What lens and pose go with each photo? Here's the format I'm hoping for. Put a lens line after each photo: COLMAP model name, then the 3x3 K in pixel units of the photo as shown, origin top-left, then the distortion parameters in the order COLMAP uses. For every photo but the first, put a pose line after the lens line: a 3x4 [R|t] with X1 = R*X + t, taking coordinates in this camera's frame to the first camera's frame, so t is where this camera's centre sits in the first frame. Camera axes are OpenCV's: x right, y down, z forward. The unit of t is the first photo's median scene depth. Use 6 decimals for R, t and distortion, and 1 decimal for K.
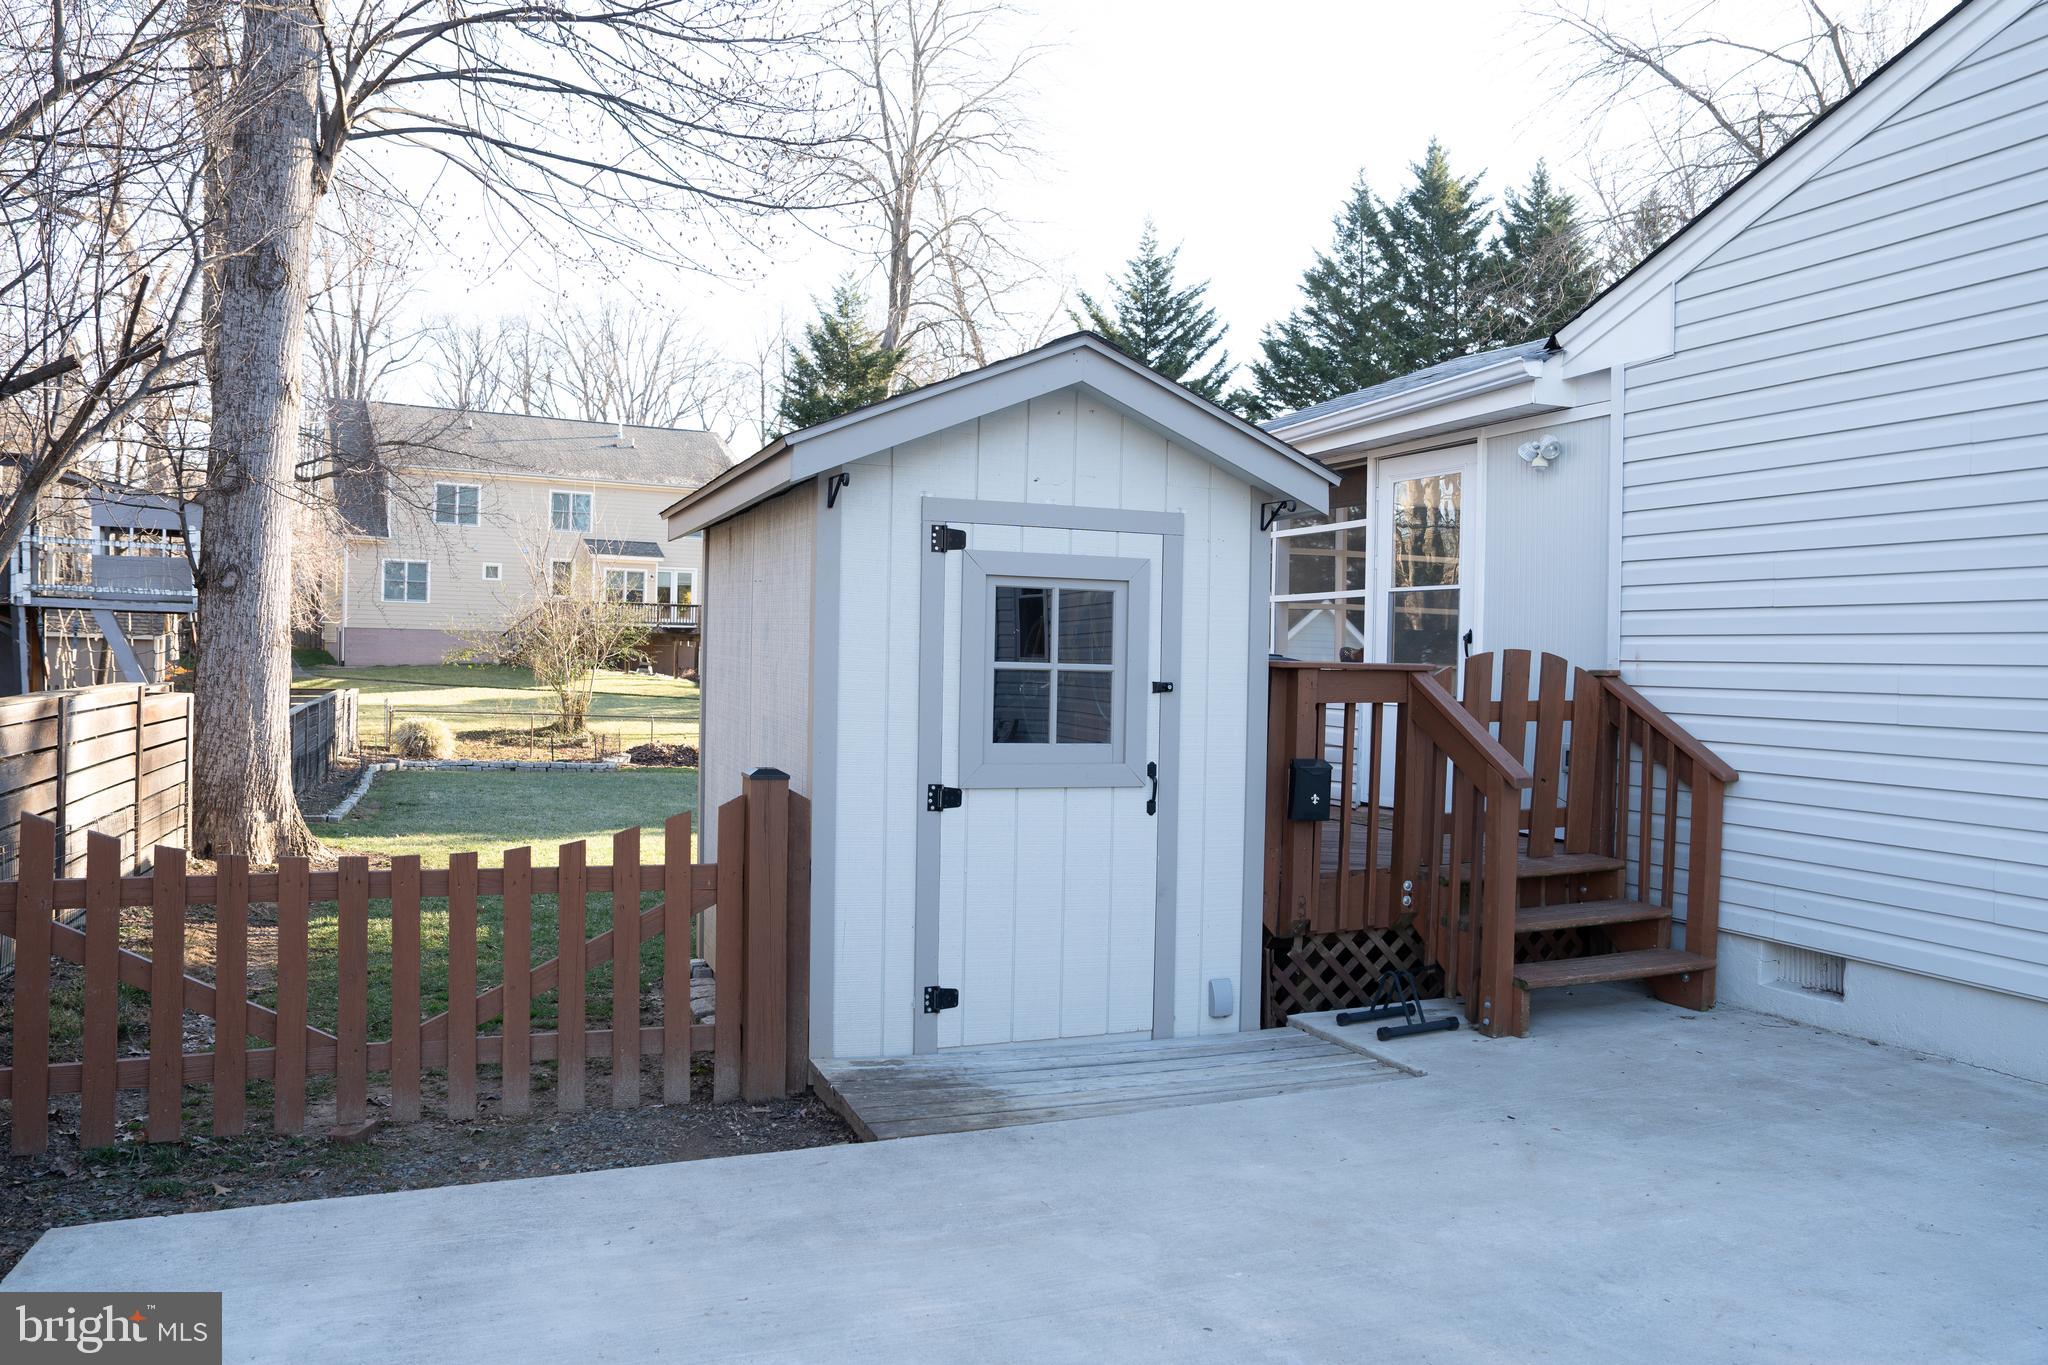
lens RADIAL K [[1492.9, 0, 1024.0], [0, 1492.9, 682.5], [0, 0, 1]] dist [-0.133111, 0.174950]
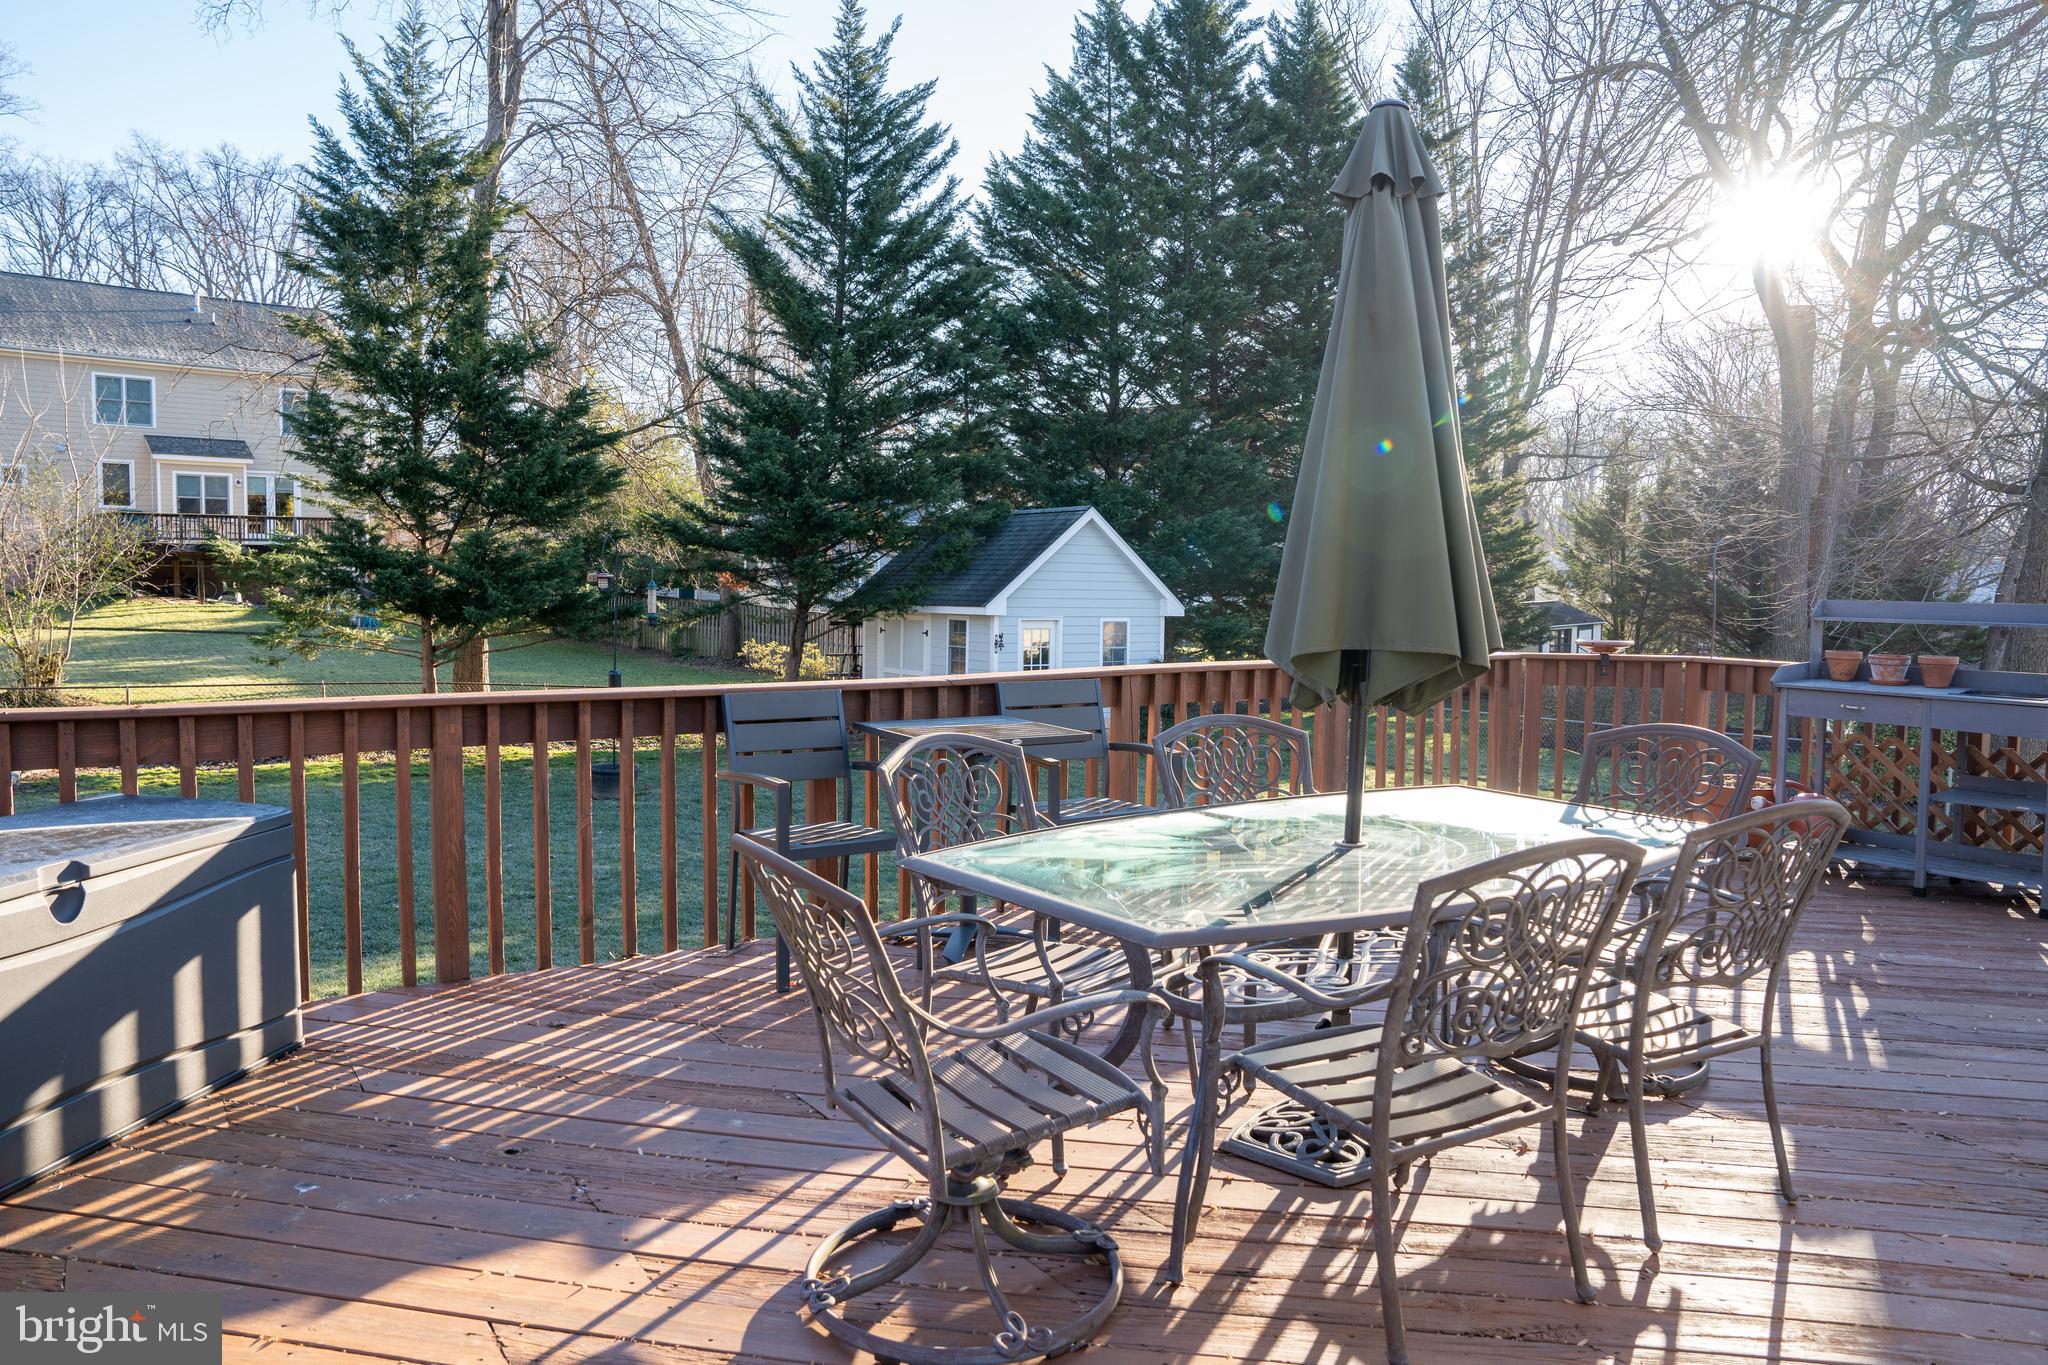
lens RADIAL K [[1398.5, 0, 1024.0], [0, 1398.5, 682.5], [0, 0, 1]] dist [-0.112338, 0.080748]
pose [[0.975742, -0.026447, 0.217318, 0.011822], [0.011144, 0.997390, 0.071343, -0.016677], [-0.218638, -0.067191, 0.973490, 0.284069]]
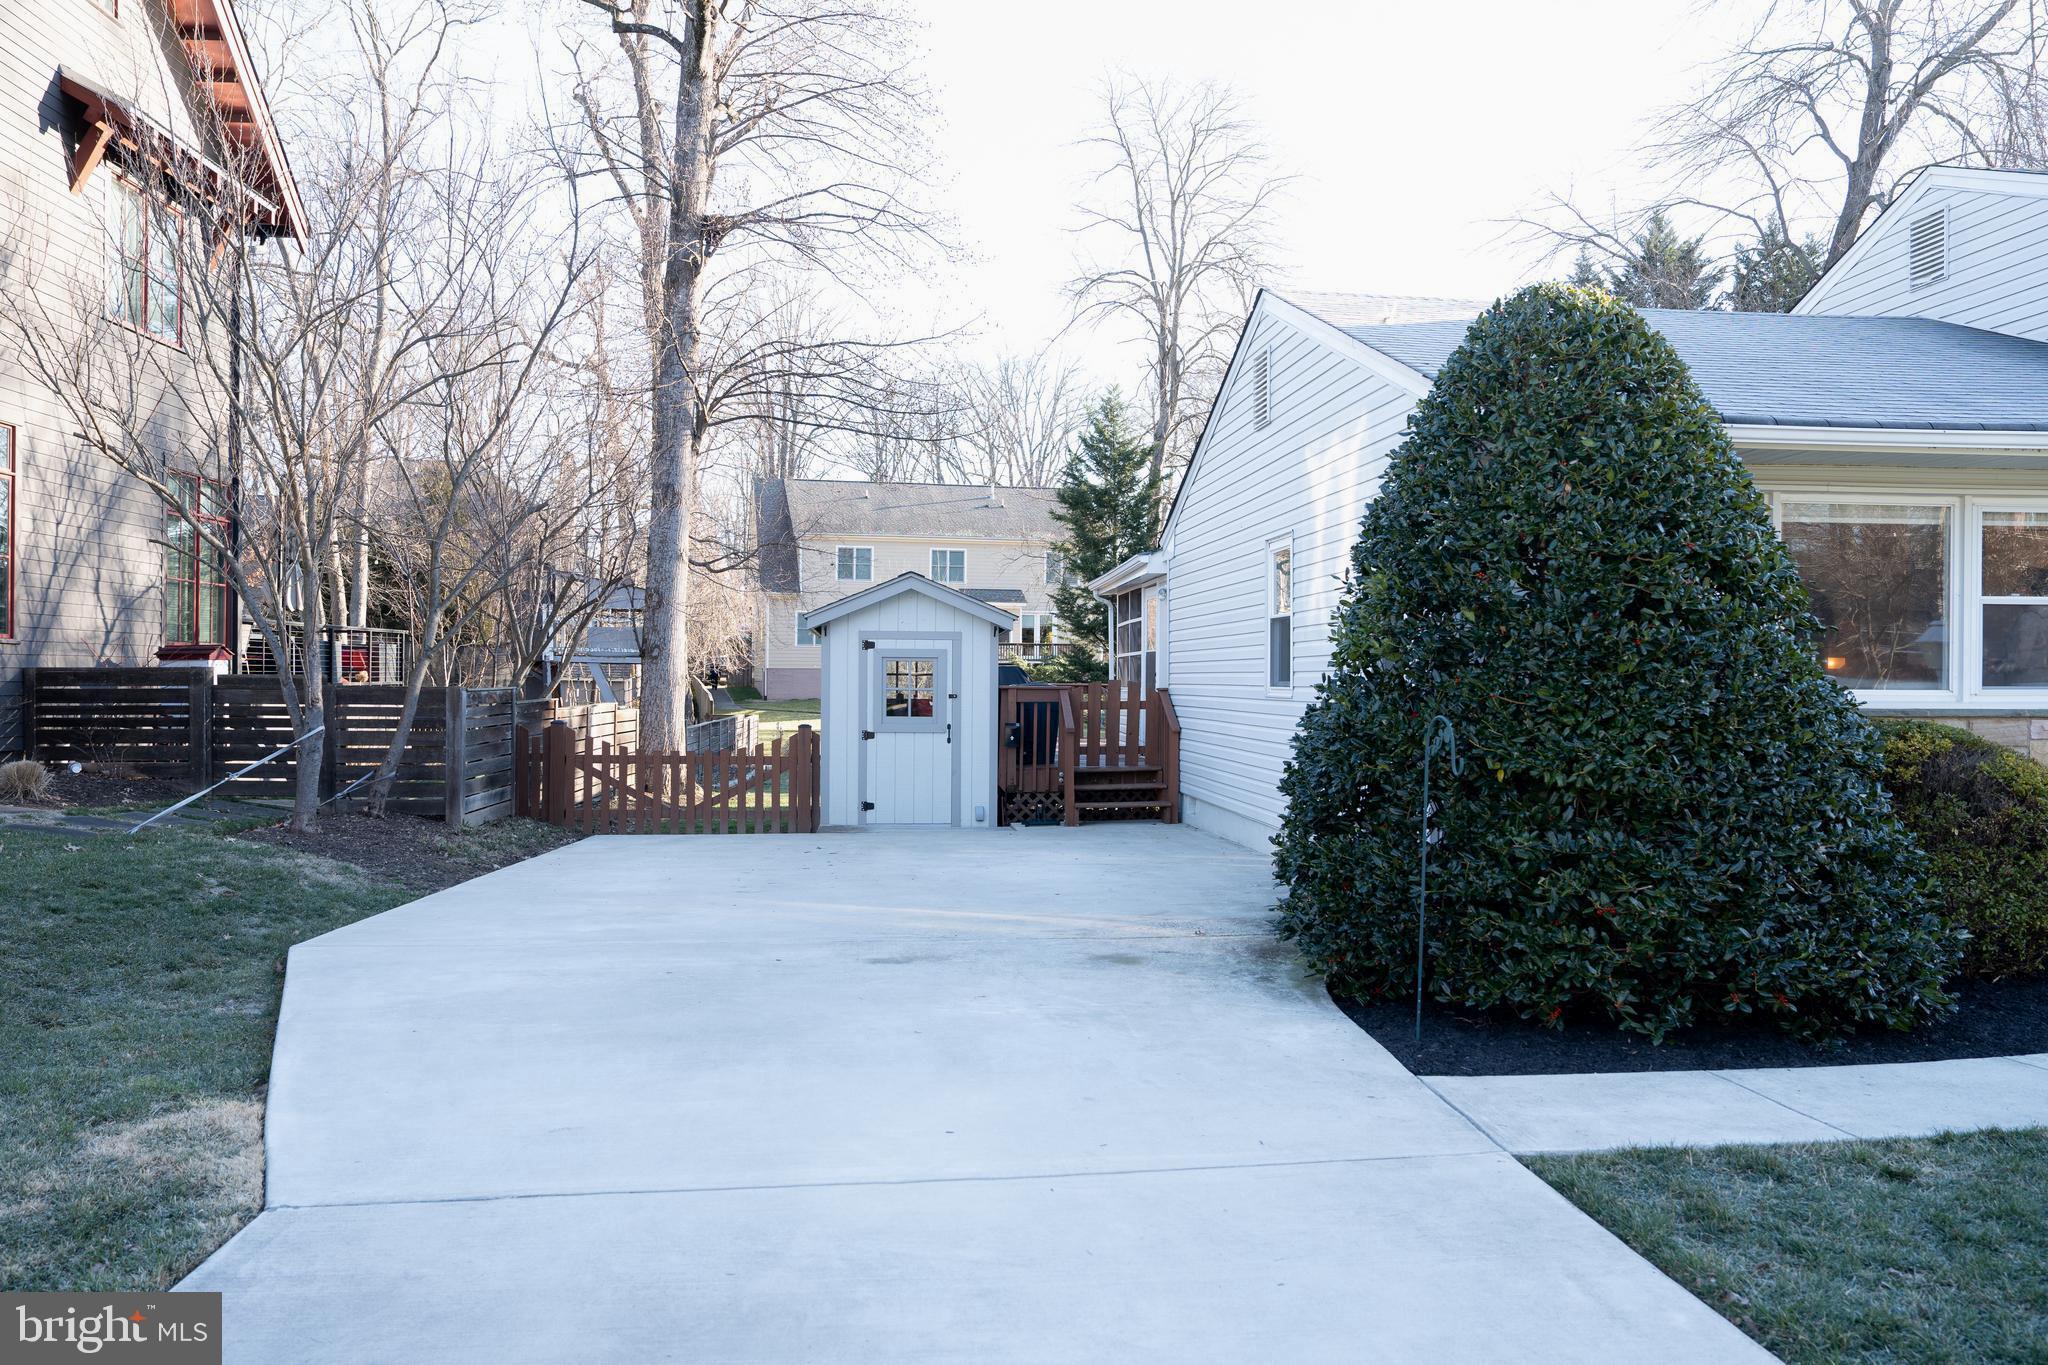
lens RADIAL K [[1541.4, 0, 1024.0], [0, 1541.4, 682.5], [0, 0, 1]] dist [-0.087979, 0.091257]
pose [[0.959184, -0.016232, -0.282316, 0.160736], [0.010551, 0.999710, -0.021630, 0.006435], [0.282585, 0.017768, 0.959078, -0.263532]]
